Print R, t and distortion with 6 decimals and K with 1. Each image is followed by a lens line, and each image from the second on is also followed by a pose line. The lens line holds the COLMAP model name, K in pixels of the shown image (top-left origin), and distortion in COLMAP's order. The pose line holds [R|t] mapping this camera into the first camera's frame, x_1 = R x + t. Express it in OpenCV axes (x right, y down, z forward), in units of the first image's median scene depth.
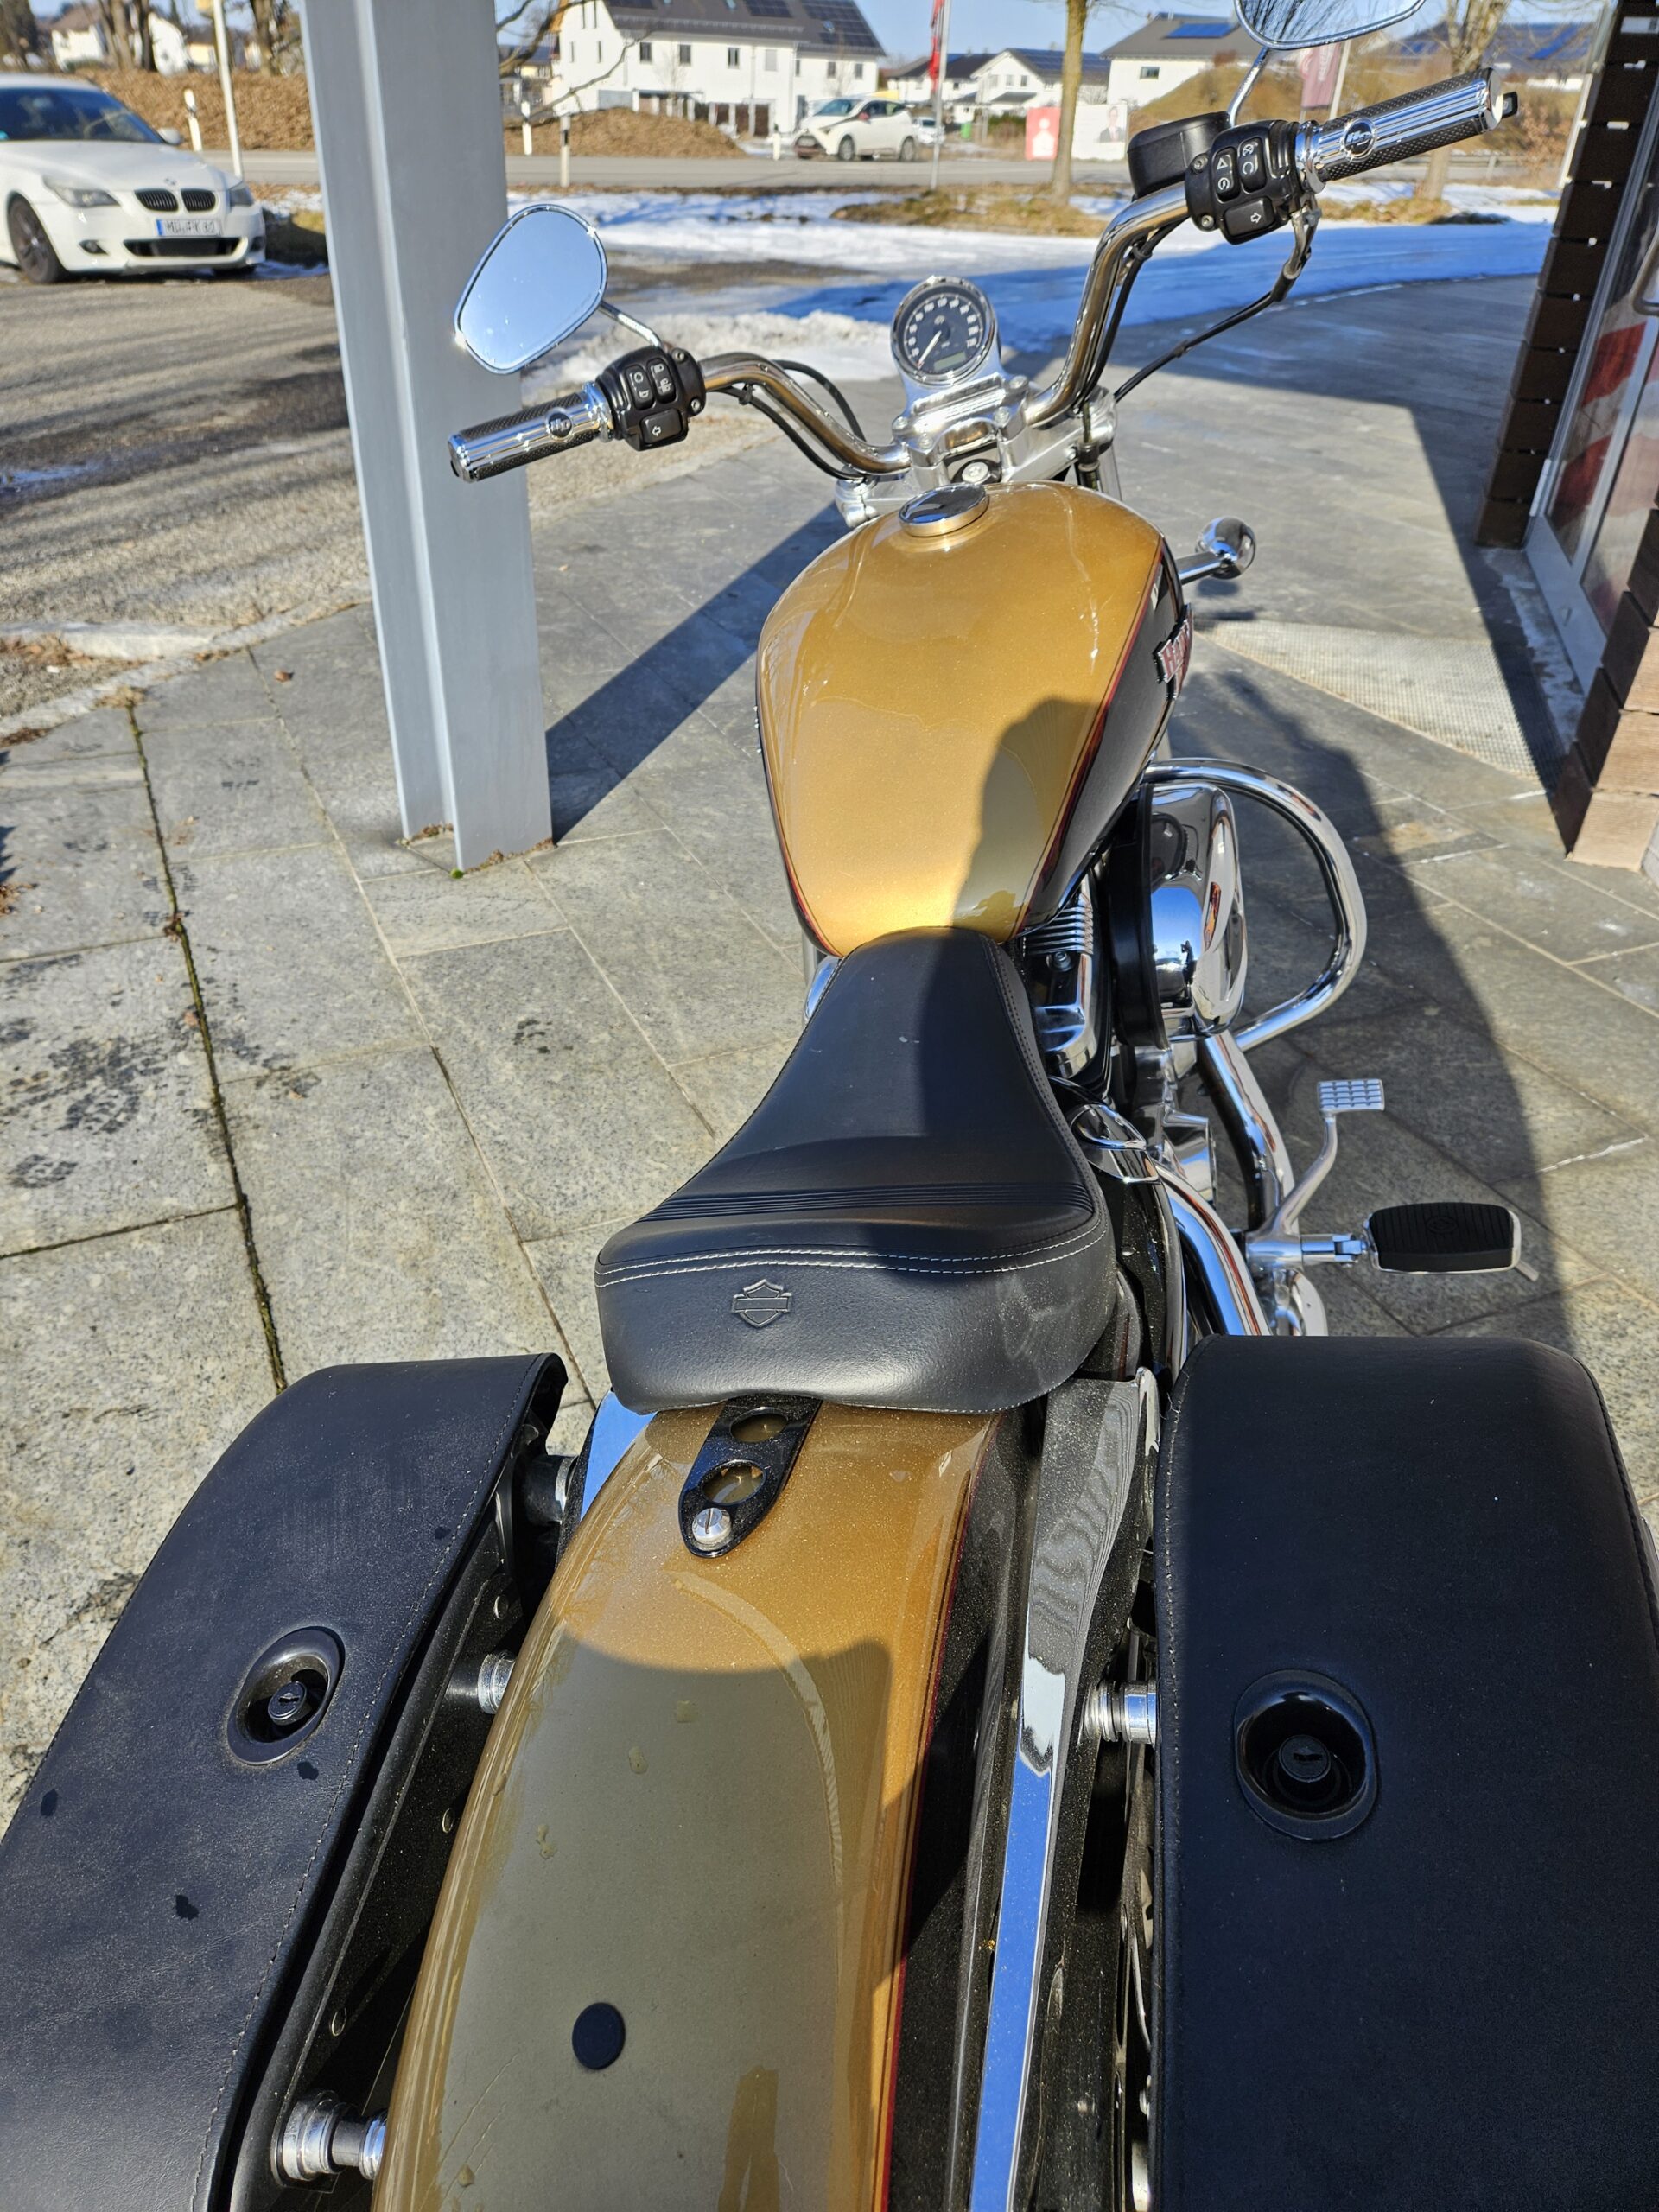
lens RADIAL K [[1463.8, 0, 816.7], [0, 1463.8, 1102.9], [0, 0, 1]] dist [0.066319, -0.054637]
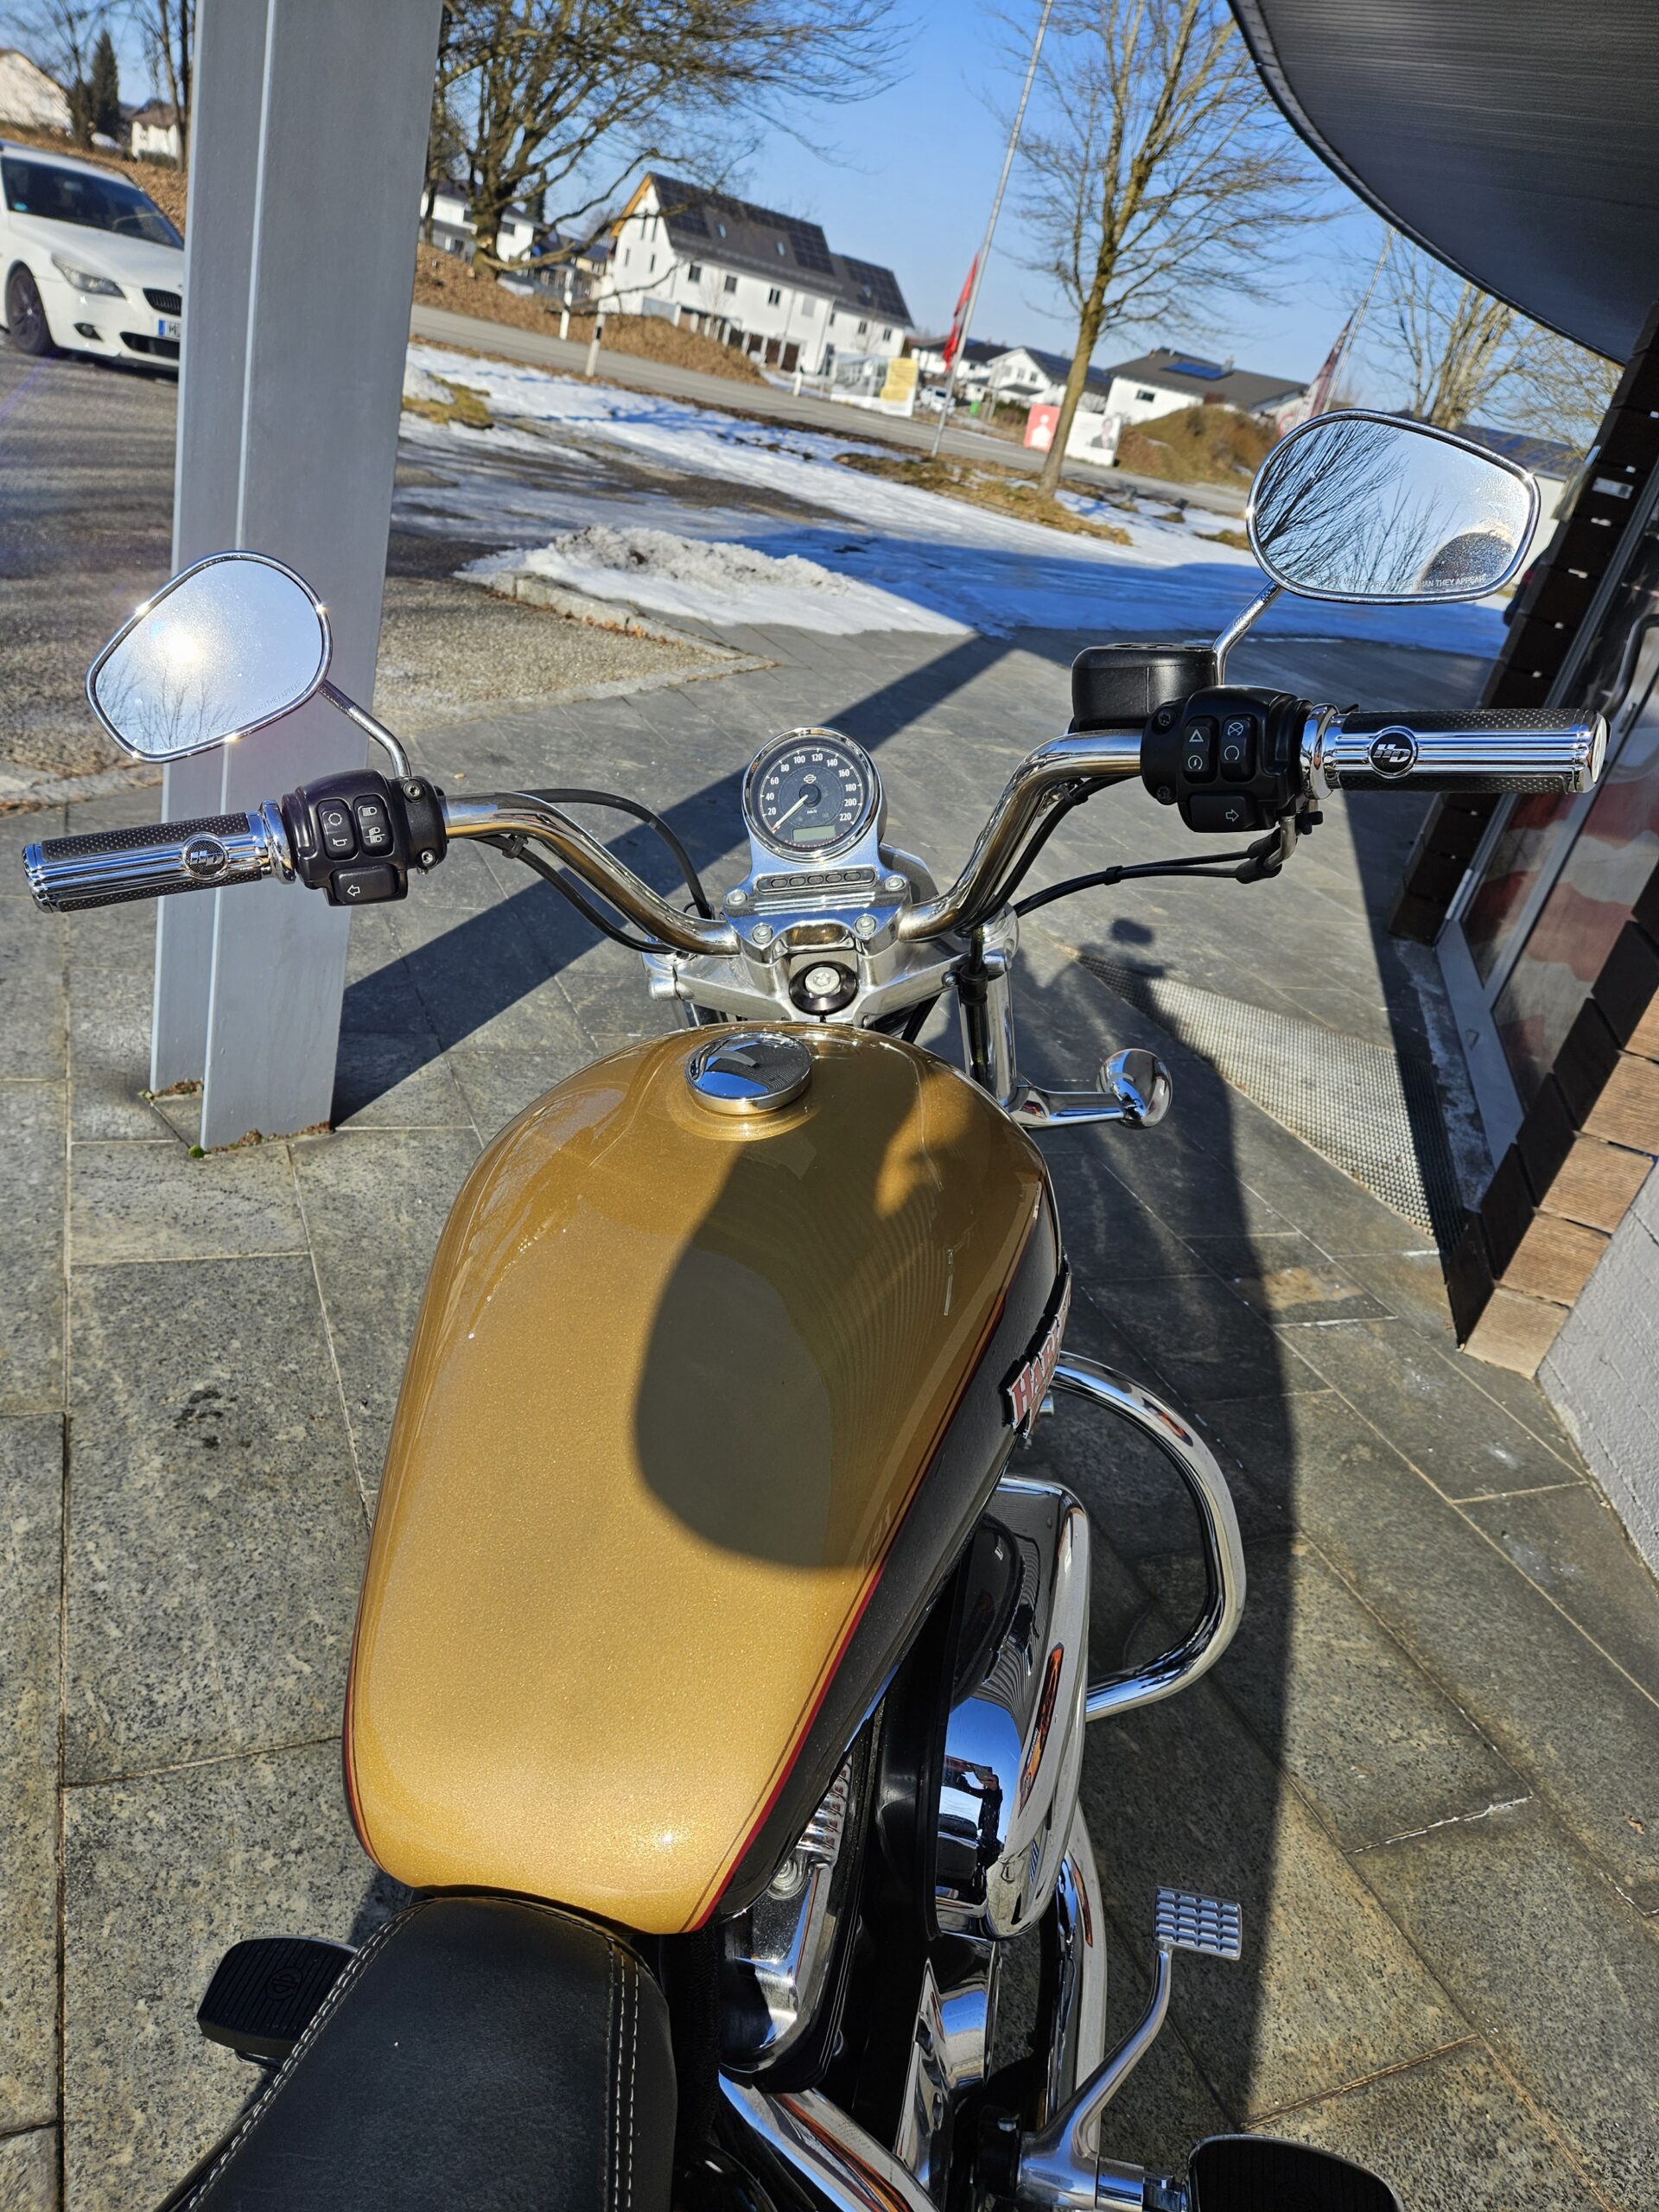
lens RADIAL K [[1462.8, 0, 818.7], [0, 1462.8, 1112.6], [0, 0, 1]] dist [0.068809, -0.054761]
pose [[0.980145, 0.182771, 0.076876, 0.027309], [-0.172640, 0.977338, -0.122499, -0.121388], [-0.097523, 0.106794, 0.989487, 0.125169]]
